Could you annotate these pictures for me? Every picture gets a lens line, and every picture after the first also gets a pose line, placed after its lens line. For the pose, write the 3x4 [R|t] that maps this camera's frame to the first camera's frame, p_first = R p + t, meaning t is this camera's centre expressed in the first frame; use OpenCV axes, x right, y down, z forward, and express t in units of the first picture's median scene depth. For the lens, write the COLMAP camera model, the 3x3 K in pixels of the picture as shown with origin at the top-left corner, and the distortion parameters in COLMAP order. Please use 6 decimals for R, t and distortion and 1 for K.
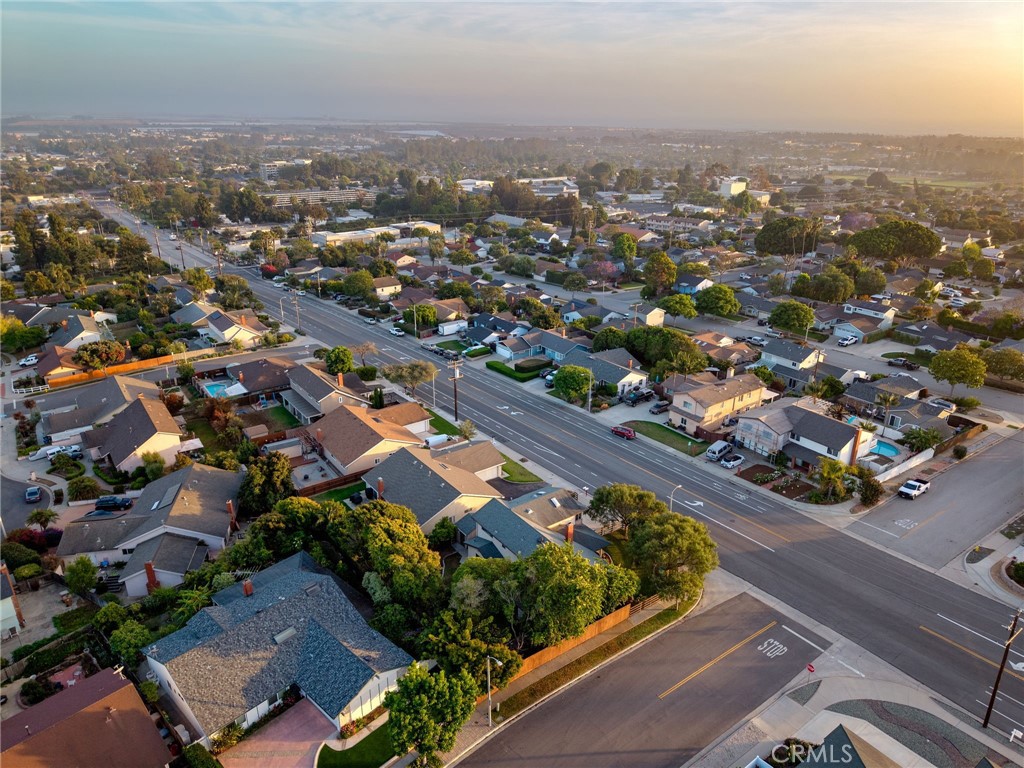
lens RADIAL K [[694.5, 0, 512.0], [0, 694.5, 384.0], [0, 0, 1]] dist [-0.001319, -0.003054]
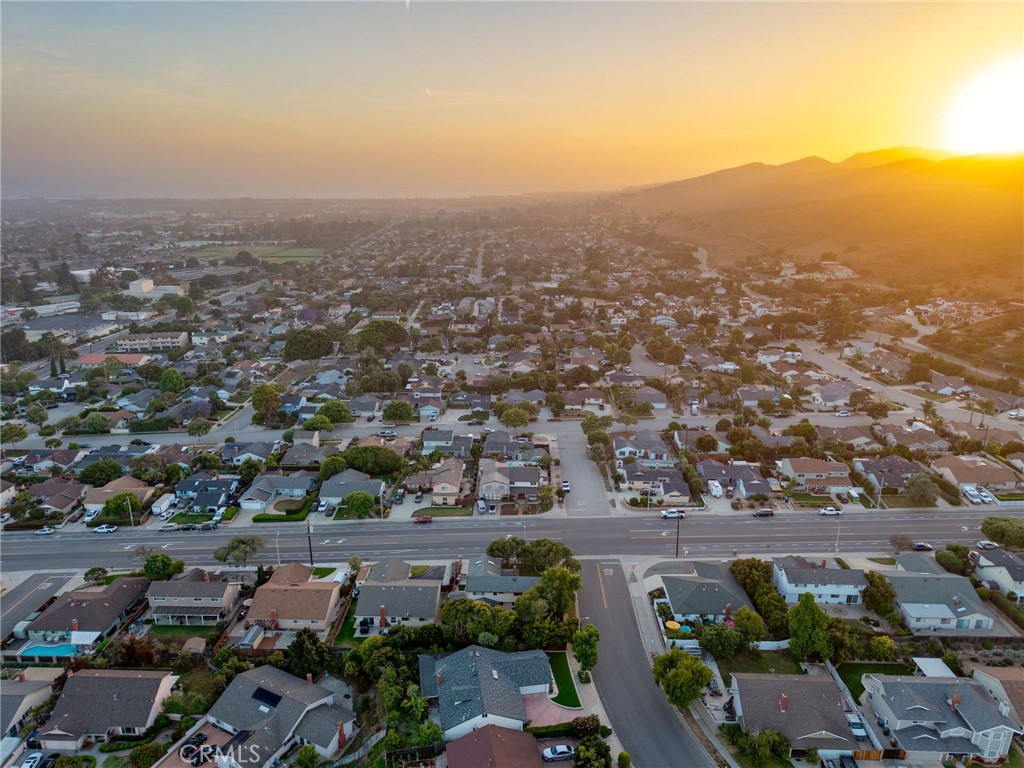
lens RADIAL K [[694.5, 0, 512.0], [0, 694.5, 384.0], [0, 0, 1]] dist [-0.001319, -0.003054]
pose [[0.611489, -0.243876, 0.752732, -0.815411], [0.296395, 0.952651, 0.067869, -0.267678], [-0.733643, 0.181605, 0.654819, -0.215870]]
